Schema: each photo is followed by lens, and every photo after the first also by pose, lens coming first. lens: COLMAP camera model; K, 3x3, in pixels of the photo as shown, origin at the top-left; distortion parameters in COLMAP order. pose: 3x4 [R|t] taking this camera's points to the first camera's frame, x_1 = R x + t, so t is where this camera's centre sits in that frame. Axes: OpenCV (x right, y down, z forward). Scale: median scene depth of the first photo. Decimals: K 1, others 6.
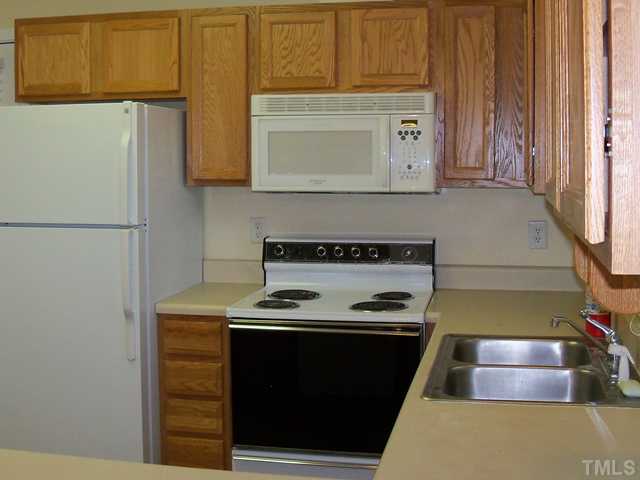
lens RADIAL K [[887.7, 0, 320.0], [0, 887.7, 239.7], [0, 0, 1]] dist [-0.252744, 0.000000]
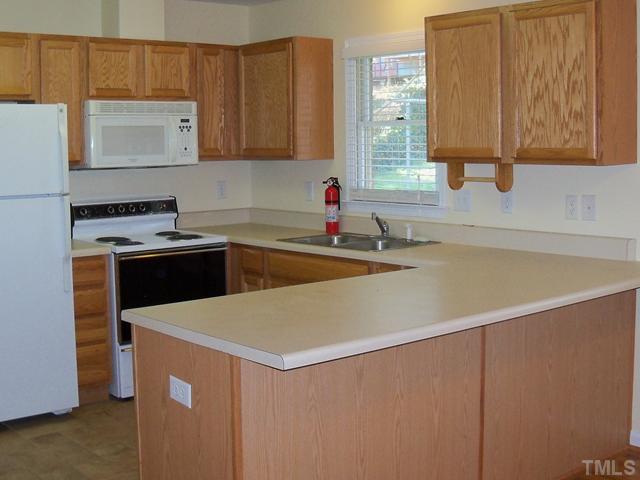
lens RADIAL K [[887.7, 0, 320.1], [0, 887.7, 239.2], [0, 0, 1]] dist [-0.252744, 0.000000]
pose [[0.605594, -0.087720, 0.790924, -0.979318], [0.076254, 0.995729, 0.052049, 0.013812], [-0.792112, 0.028791, 0.609696, -0.135748]]
